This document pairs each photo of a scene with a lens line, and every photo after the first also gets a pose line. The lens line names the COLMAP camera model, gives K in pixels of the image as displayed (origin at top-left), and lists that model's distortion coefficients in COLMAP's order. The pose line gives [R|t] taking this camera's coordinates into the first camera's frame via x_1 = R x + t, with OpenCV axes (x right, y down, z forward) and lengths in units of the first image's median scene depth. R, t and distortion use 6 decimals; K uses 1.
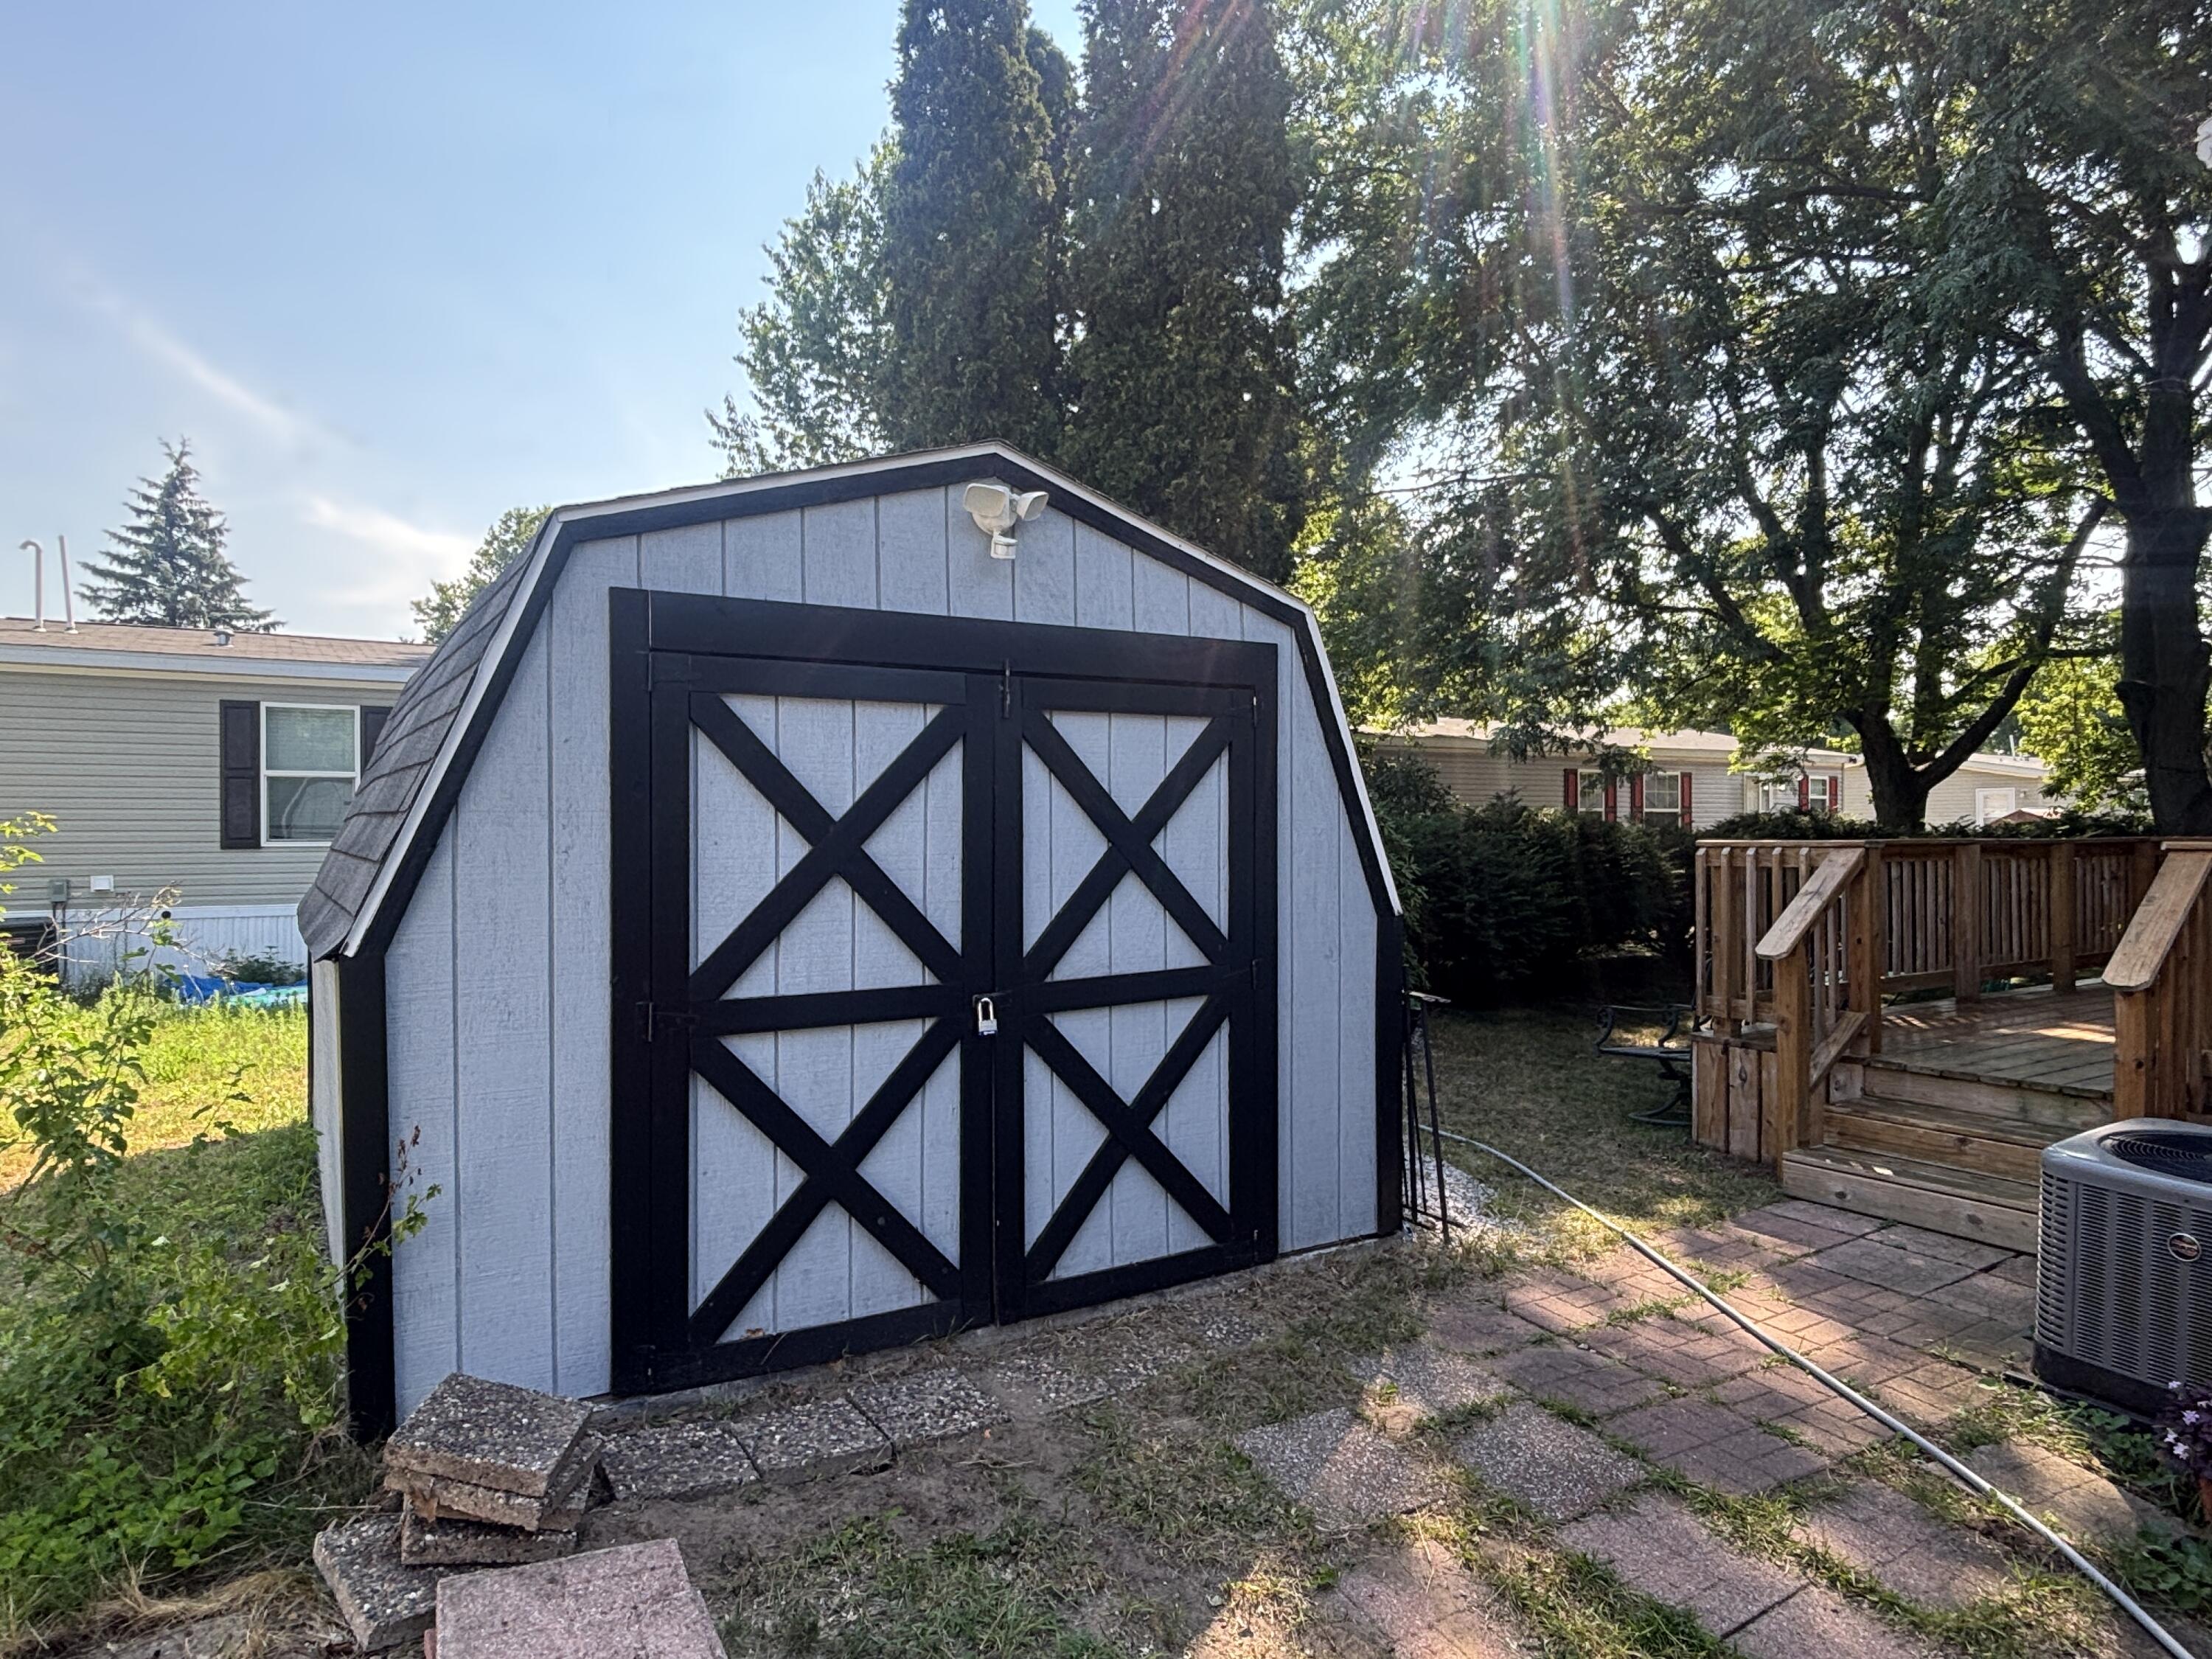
lens RADIAL K [[1299.0, 0, 1104.2], [0, 1299.0, 829.7], [0, 0, 1]] dist [0.001183, 0.000080]
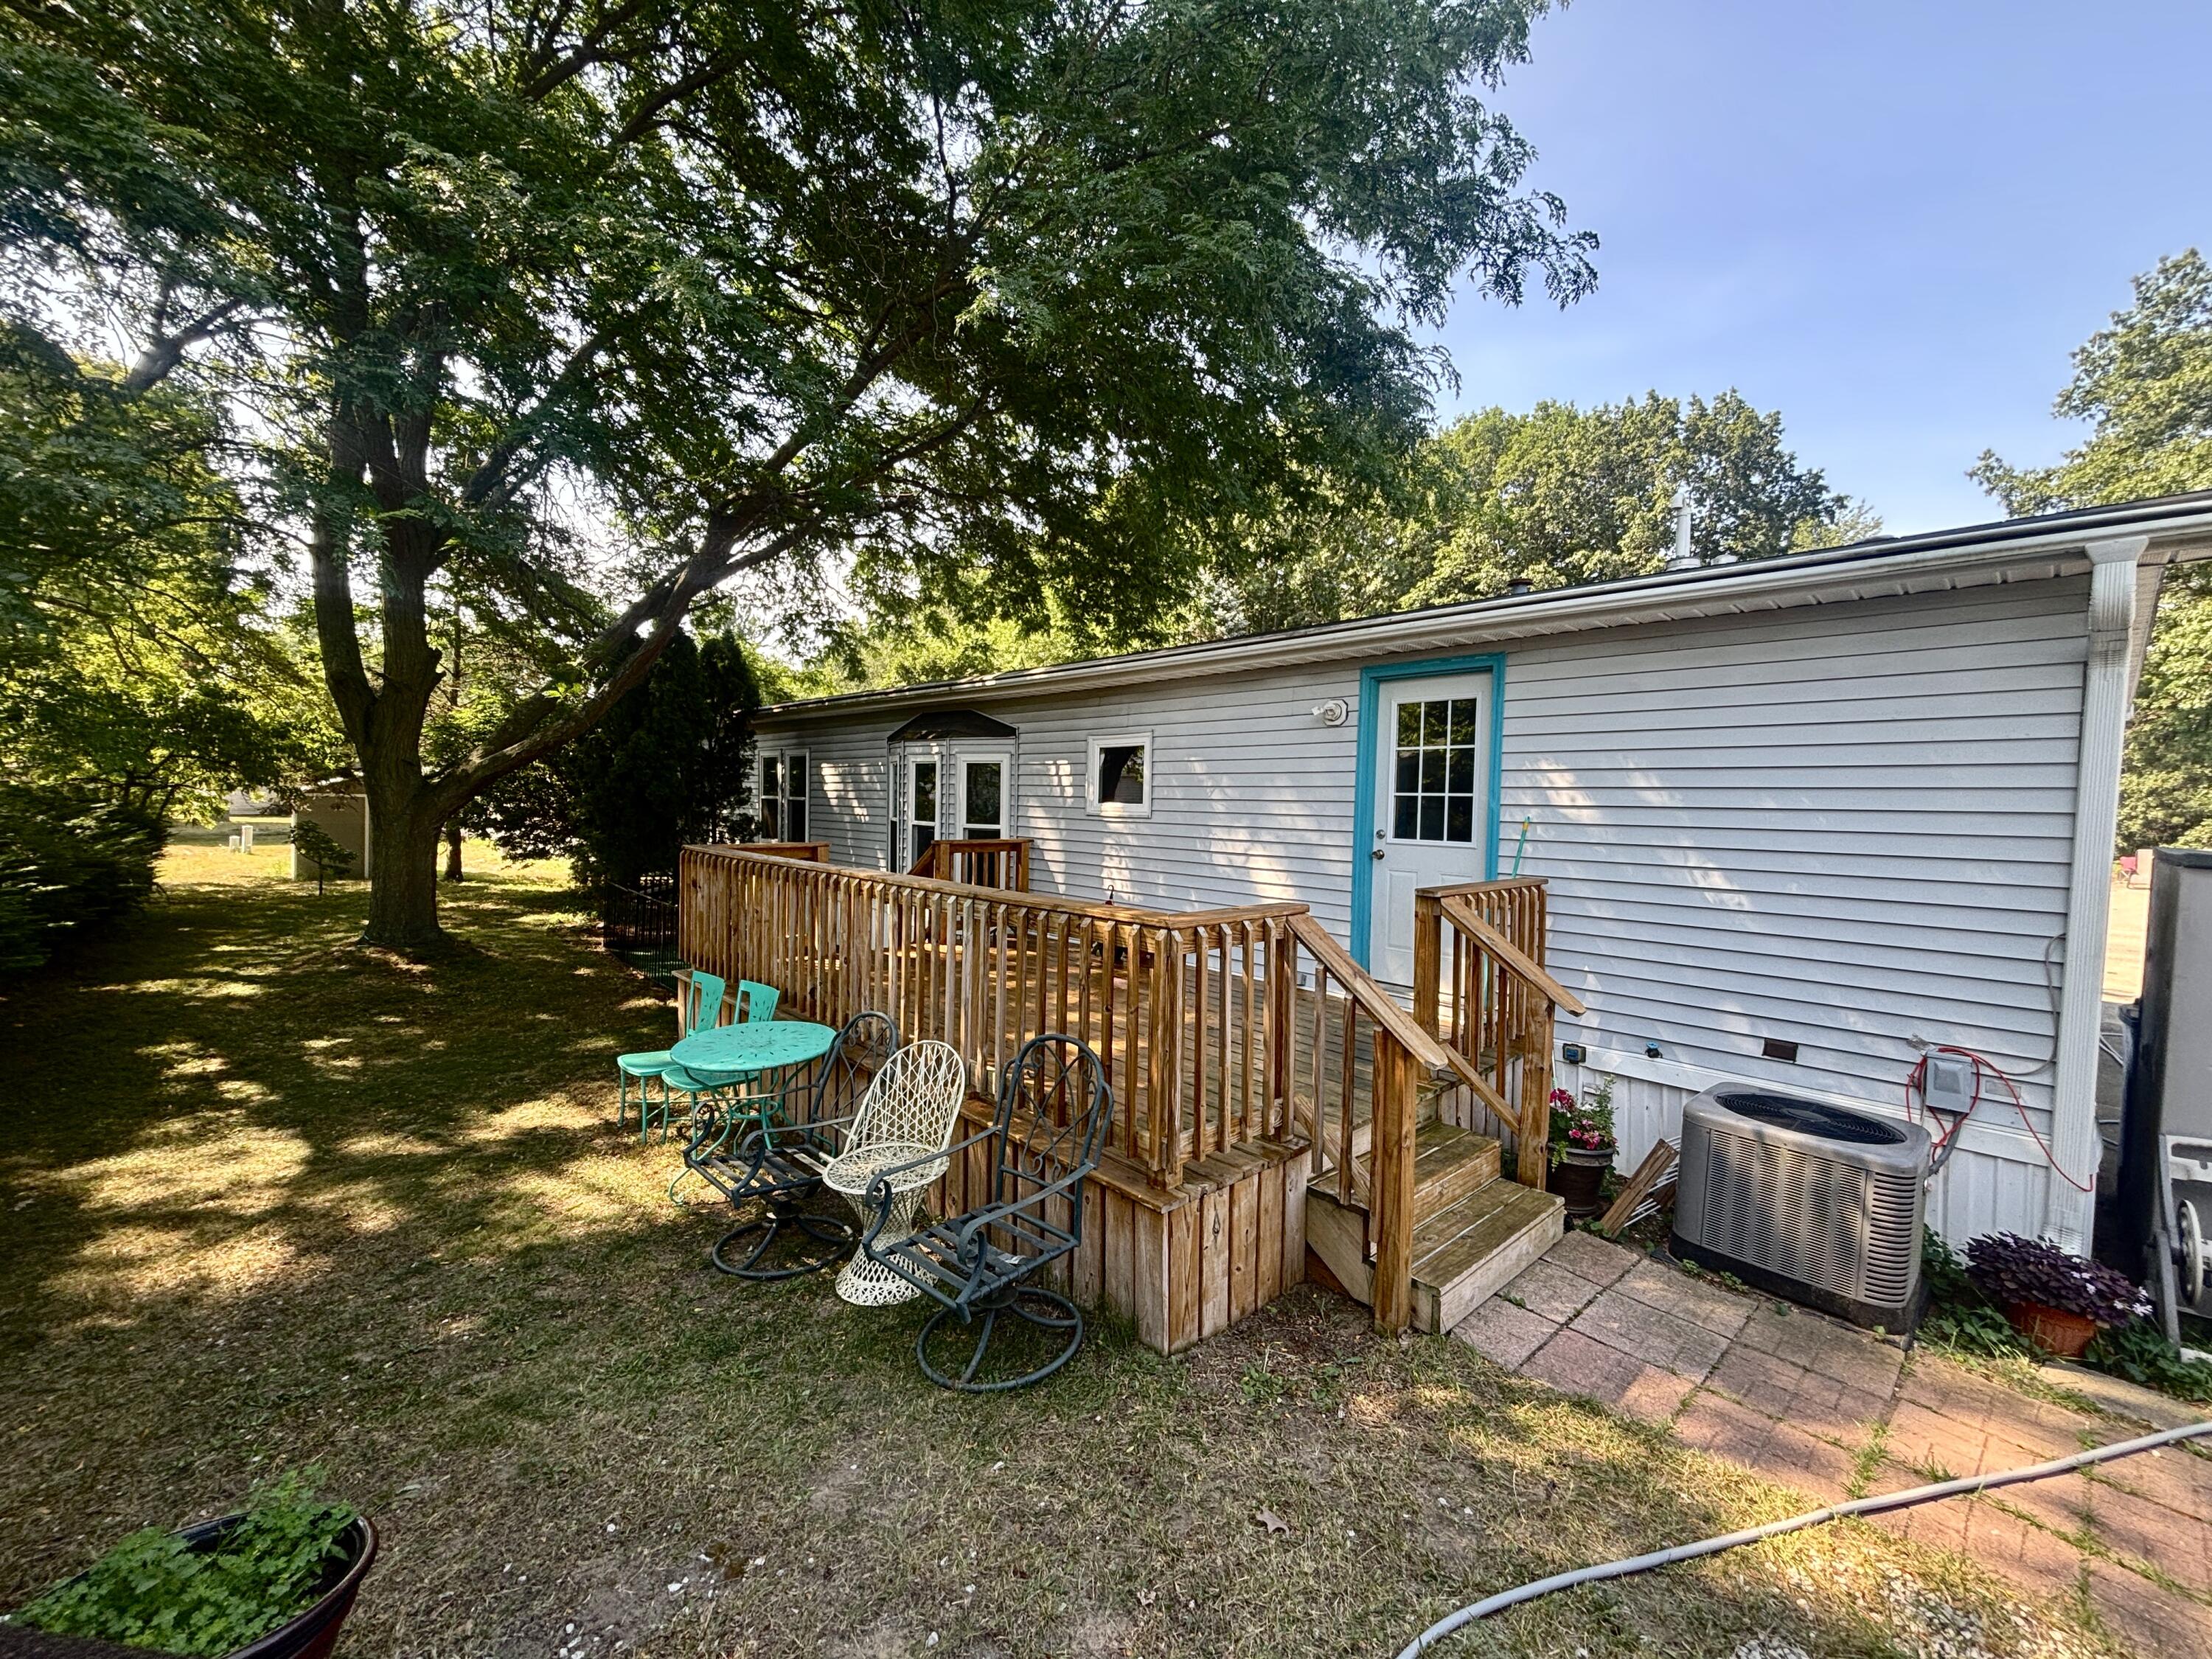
lens RADIAL K [[882.7, 0, 1105.0], [0, 882.7, 832.8], [0, 0, 1]] dist [0.004240, -0.001812]
pose [[-0.170813, -0.037372, 0.984594, 0.005411], [-0.014503, 0.999268, 0.035413, -0.071889], [-0.985197, -0.008230, -0.171230, 1.458677]]
